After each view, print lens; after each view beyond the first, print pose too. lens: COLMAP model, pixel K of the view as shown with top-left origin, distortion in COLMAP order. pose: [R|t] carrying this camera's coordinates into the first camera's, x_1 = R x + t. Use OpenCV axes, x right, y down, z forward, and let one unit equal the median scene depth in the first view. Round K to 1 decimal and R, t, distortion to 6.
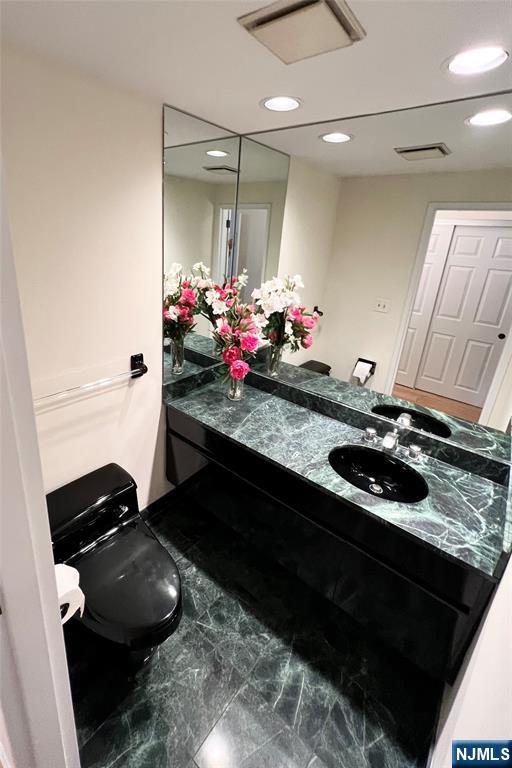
lens RADIAL K [[328.8, 0, 228.8], [0, 328.8, 344.0], [0, 0, 1]] dist [0.000108, 0.000682]
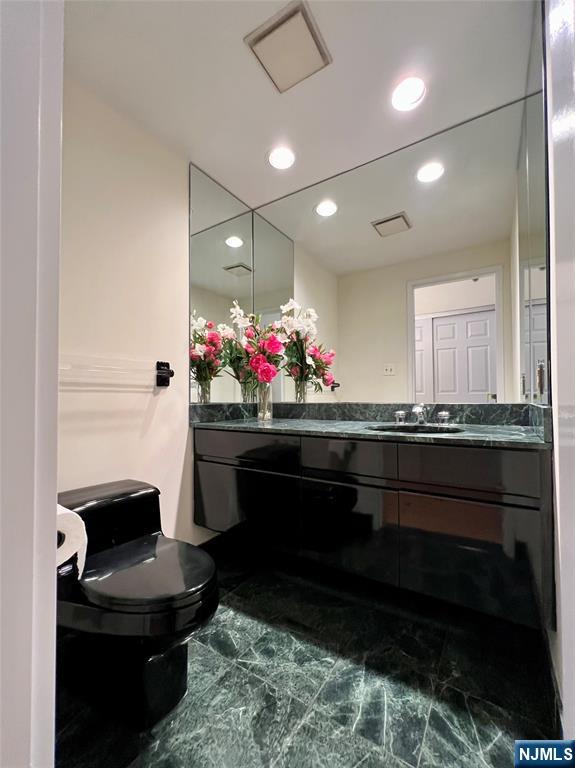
lens RADIAL K [[311.8, 0, 290.0], [0, 311.8, 387.5], [0, 0, 1]] dist [-0.000757, 0.001542]
pose [[0.988717, -0.066220, 0.134364, -0.036207], [0.106233, 0.942363, -0.317280, 0.525171], [-0.105609, 0.327974, 0.938765, 0.113142]]
